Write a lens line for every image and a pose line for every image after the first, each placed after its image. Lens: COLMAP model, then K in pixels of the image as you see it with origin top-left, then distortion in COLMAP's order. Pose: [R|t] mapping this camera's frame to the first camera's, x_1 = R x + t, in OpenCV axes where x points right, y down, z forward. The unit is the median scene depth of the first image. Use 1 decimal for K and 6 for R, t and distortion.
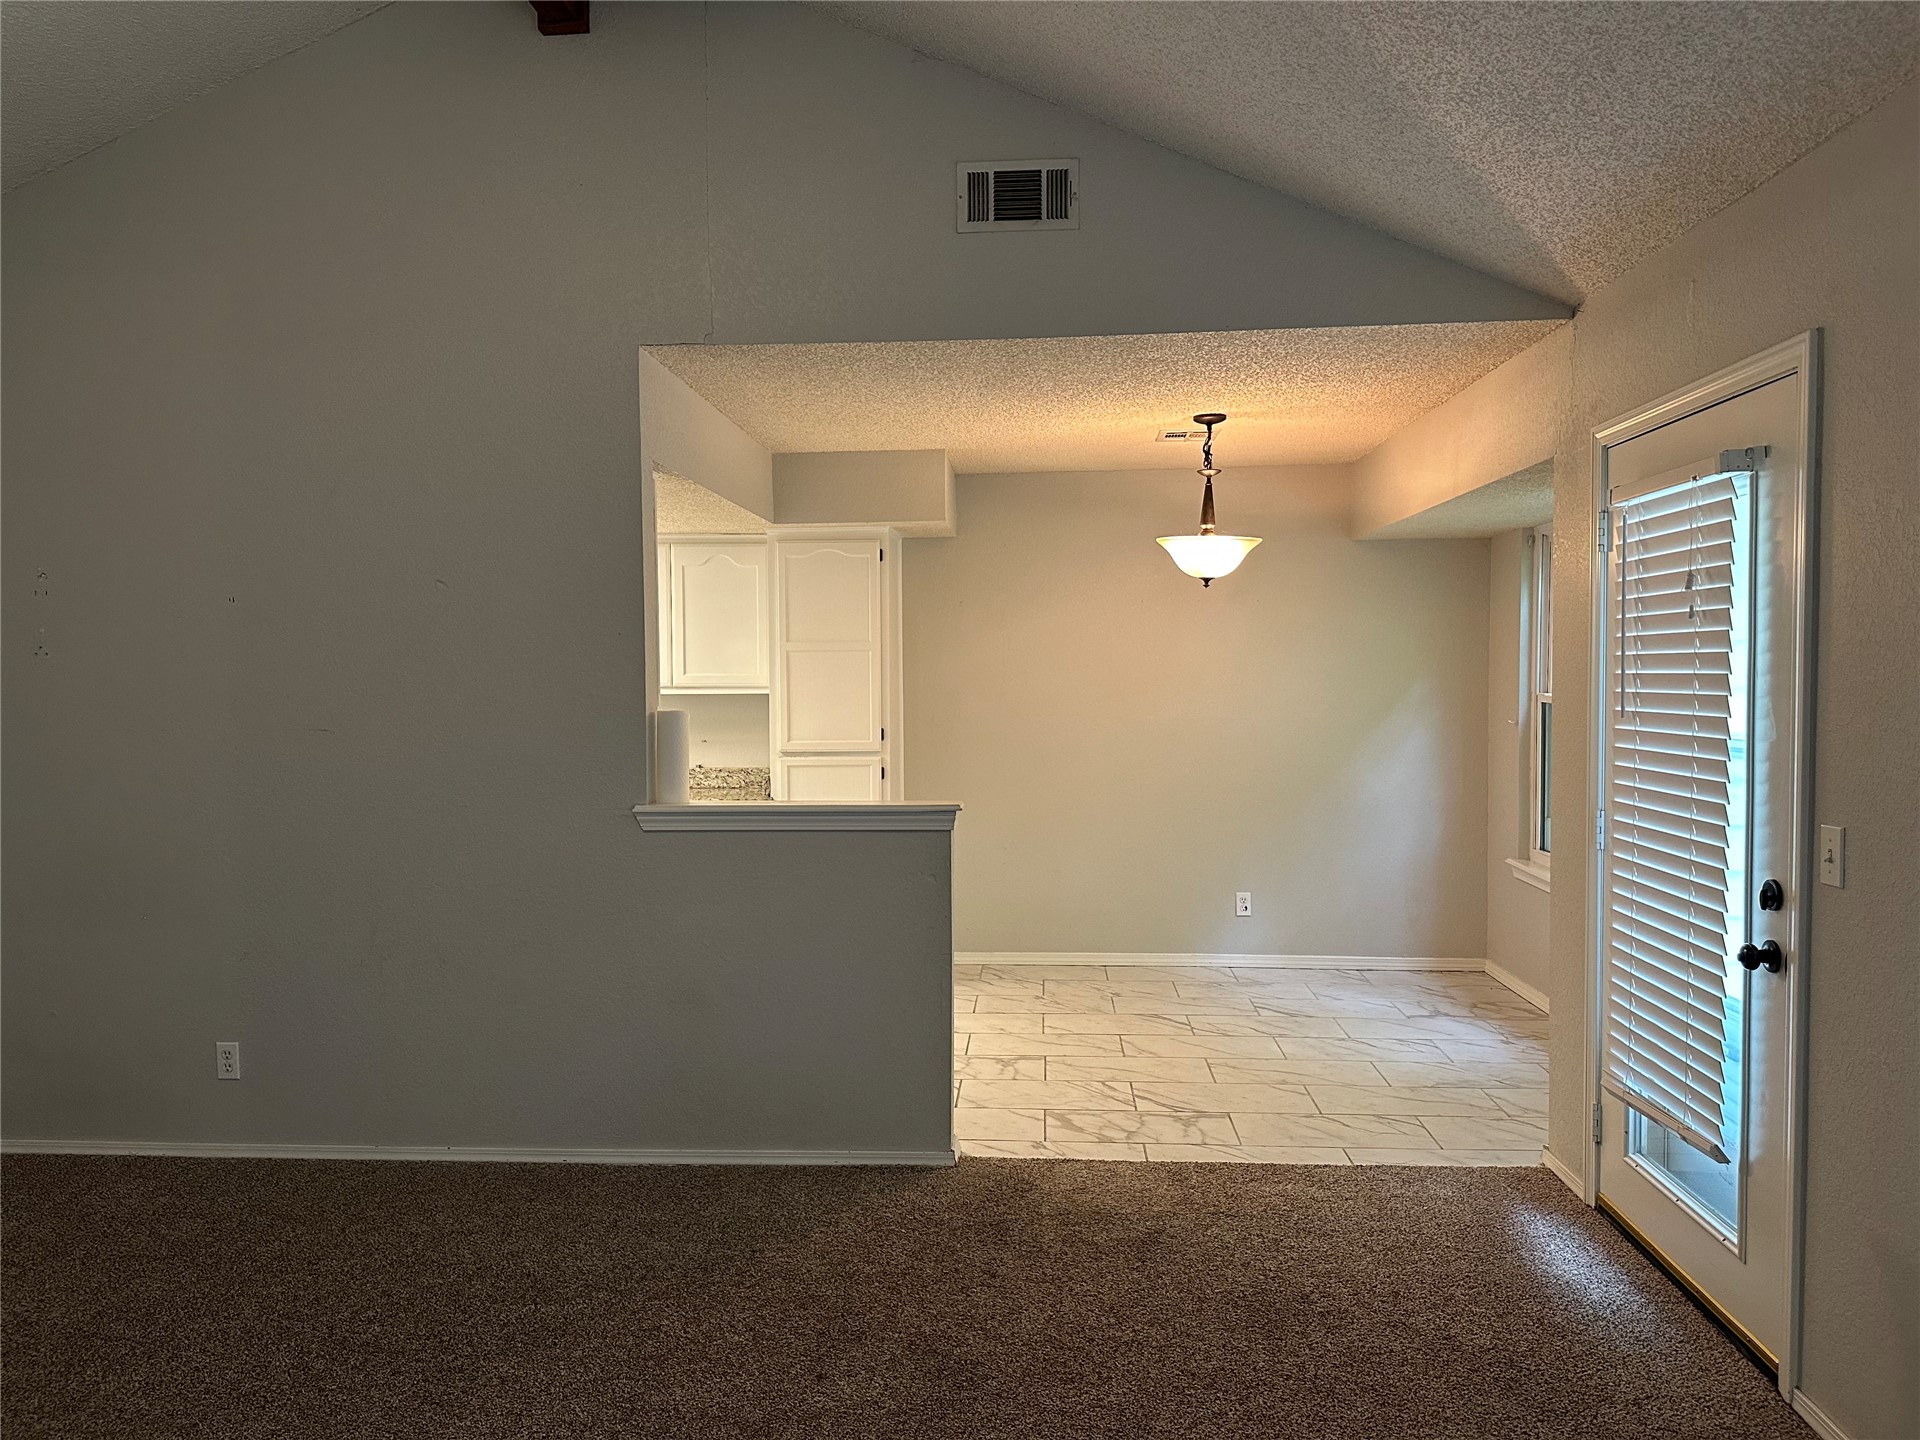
lens RADIAL K [[1340.5, 0, 953.2], [0, 1340.5, 724.9], [0, 0, 1]] dist [0.038692, -0.015753]
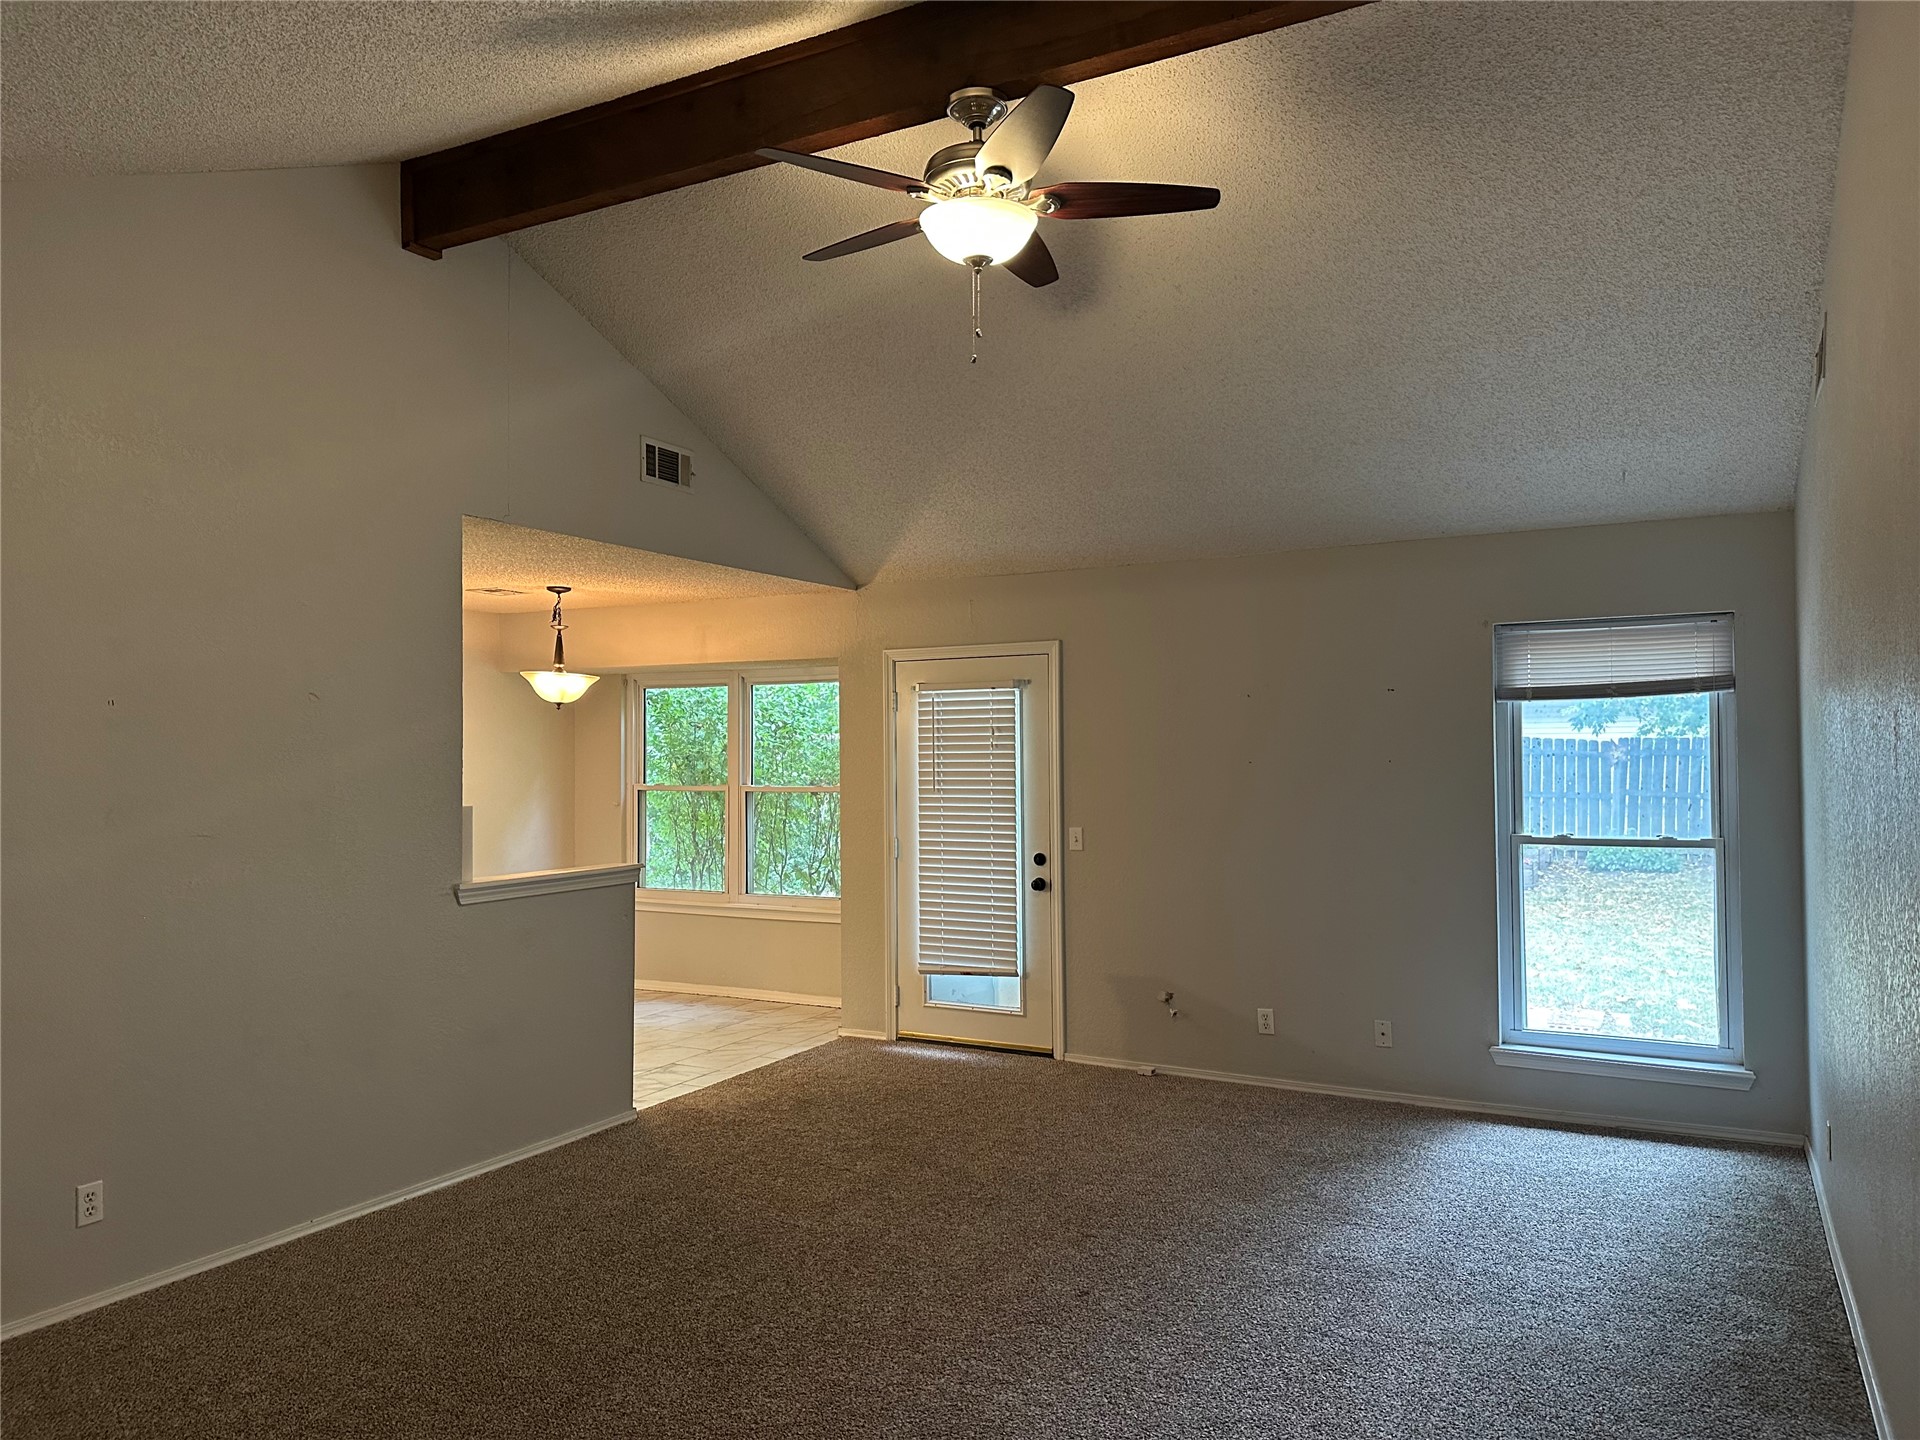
lens RADIAL K [[1340.5, 0, 969.8], [0, 1340.5, 705.7], [0, 0, 1]] dist [0.038692, -0.015753]
pose [[0.411287, 0.038274, 0.910702, -1.170849], [0.039143, 0.997455, -0.059597, -0.009851], [-0.910665, 0.060159, 0.408742, 0.063341]]
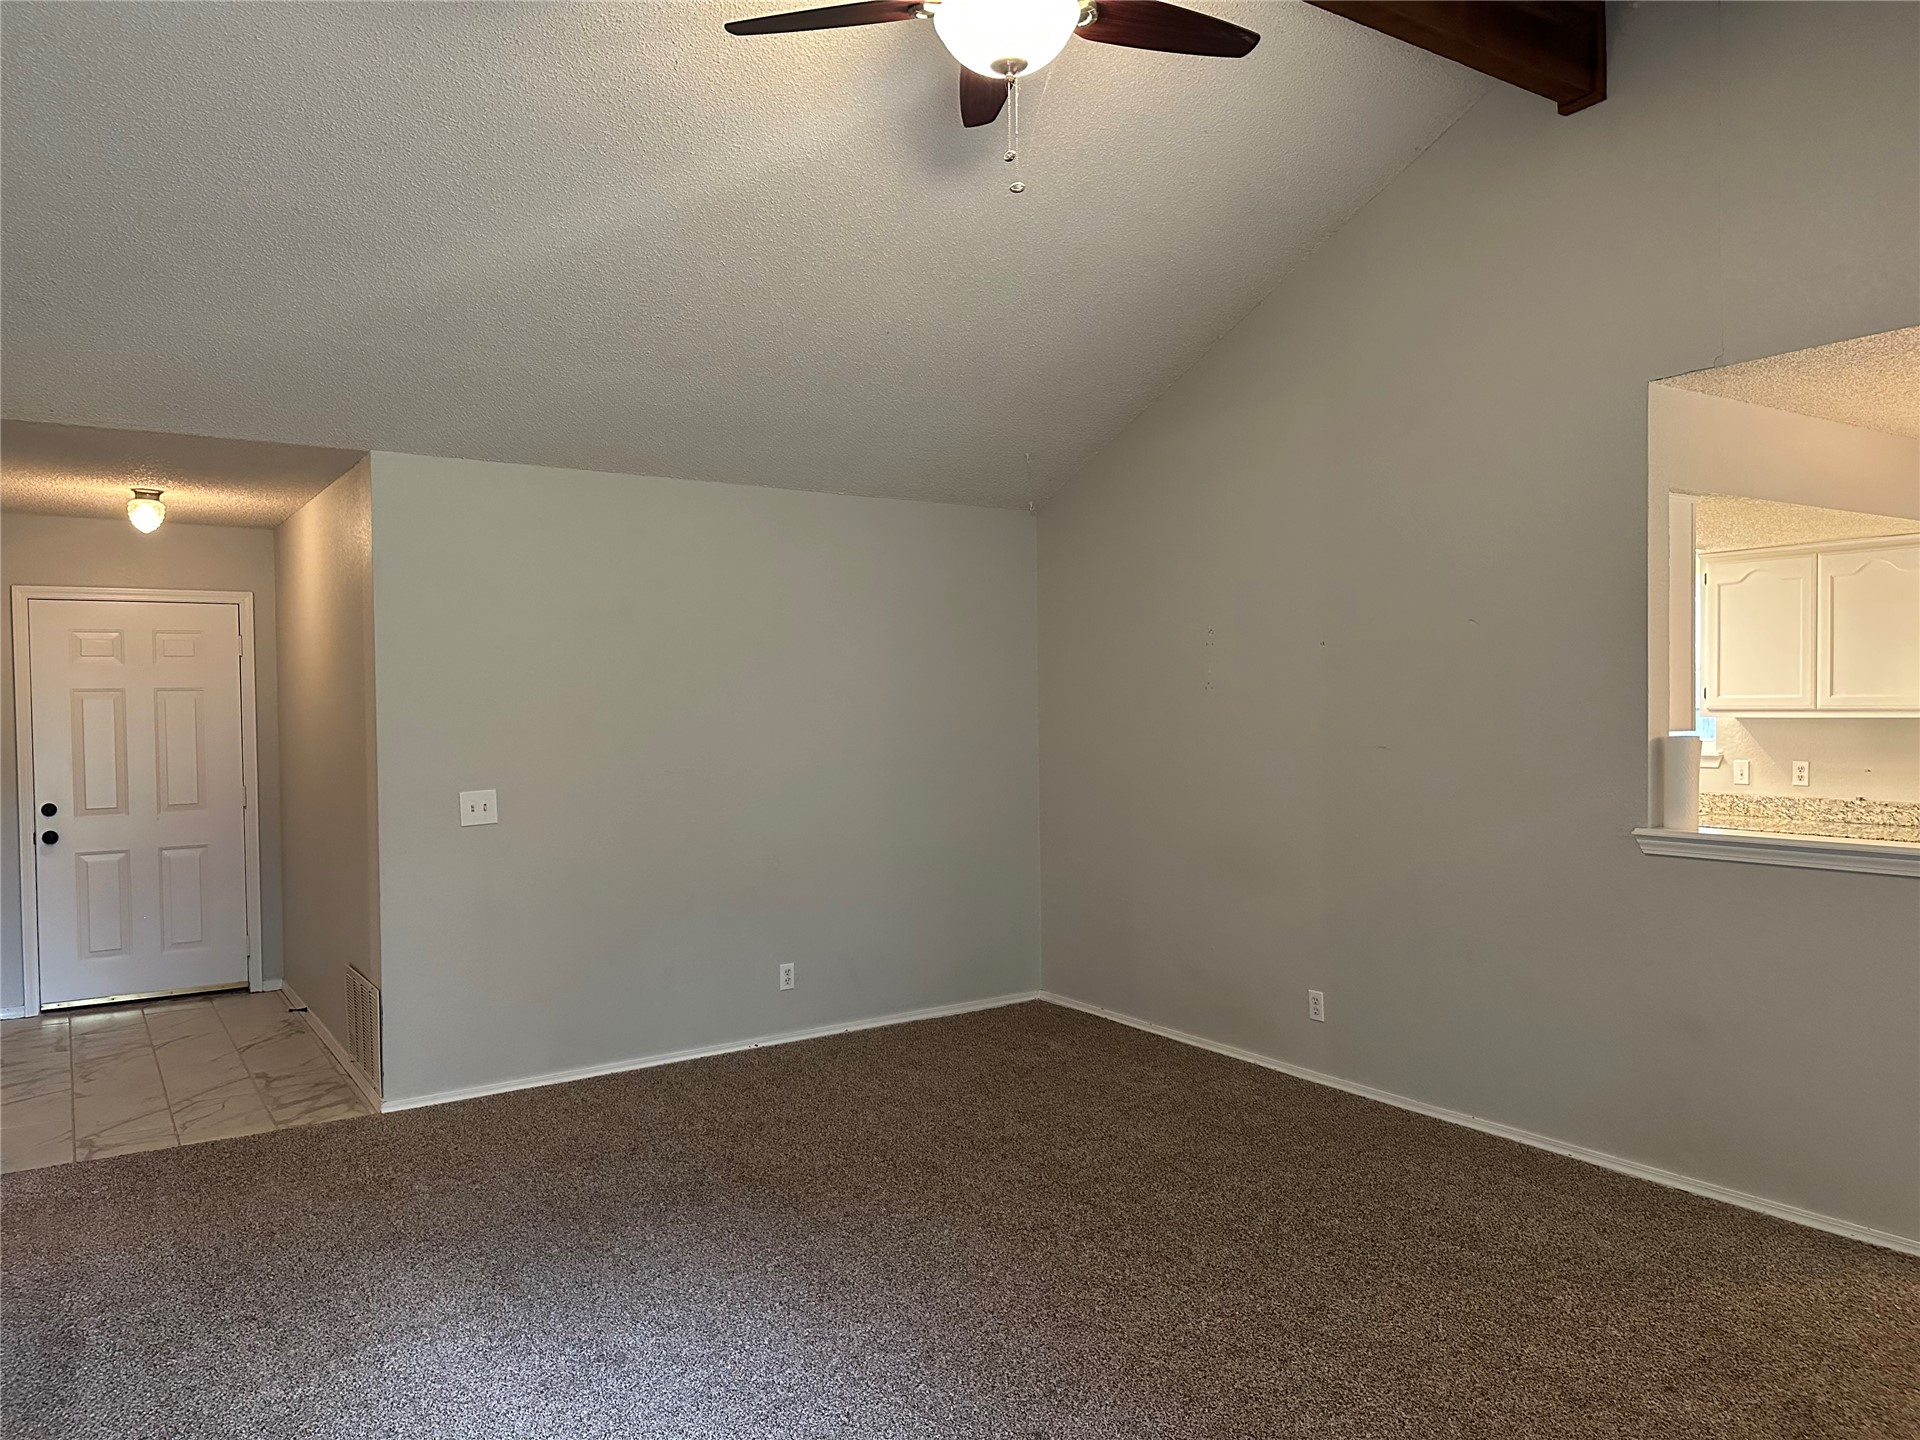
lens RADIAL K [[1340.5, 0, 975.8], [0, 1340.5, 733.1], [0, 0, 1]] dist [0.038692, -0.015753]
pose [[0.630851, 0.016707, -0.775724, 0.243309], [-0.021788, 0.999755, 0.003814, -0.005778], [0.775598, 0.014496, 0.631061, -0.047270]]
